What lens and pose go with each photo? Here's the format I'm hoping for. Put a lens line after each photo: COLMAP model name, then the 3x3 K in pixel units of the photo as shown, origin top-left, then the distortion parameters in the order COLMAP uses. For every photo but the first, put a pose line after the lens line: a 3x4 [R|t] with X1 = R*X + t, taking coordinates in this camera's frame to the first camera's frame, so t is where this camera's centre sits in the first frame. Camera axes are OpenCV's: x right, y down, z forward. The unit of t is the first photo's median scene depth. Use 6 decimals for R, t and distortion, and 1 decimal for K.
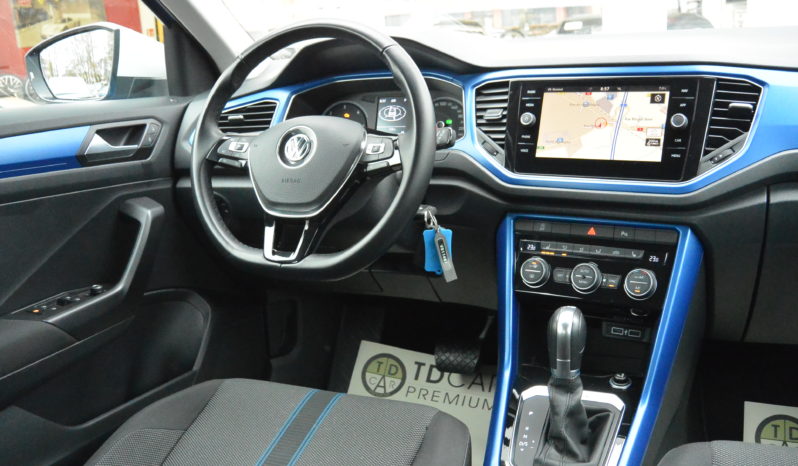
lens RADIAL K [[633.6, 0, 399.1], [0, 633.6, 217.2], [0, 0, 1]] dist [-0.066342, -0.001698]
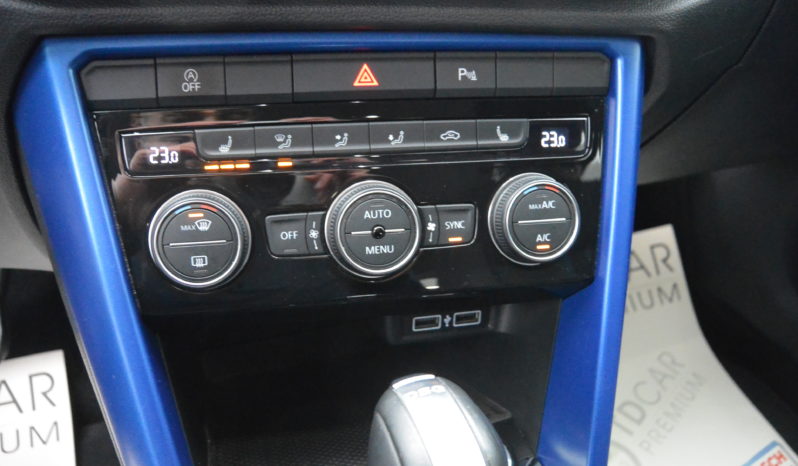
lens RADIAL K [[633.6, 0, 399.1], [0, 633.6, 217.2], [0, 0, 1]] dist [-0.066342, -0.001698]
pose [[0.736774, -0.266915, 0.621225, 0.109920], [0.068041, 0.943387, 0.324639, -0.011767], [-0.672707, -0.196917, 0.713224, 0.765847]]
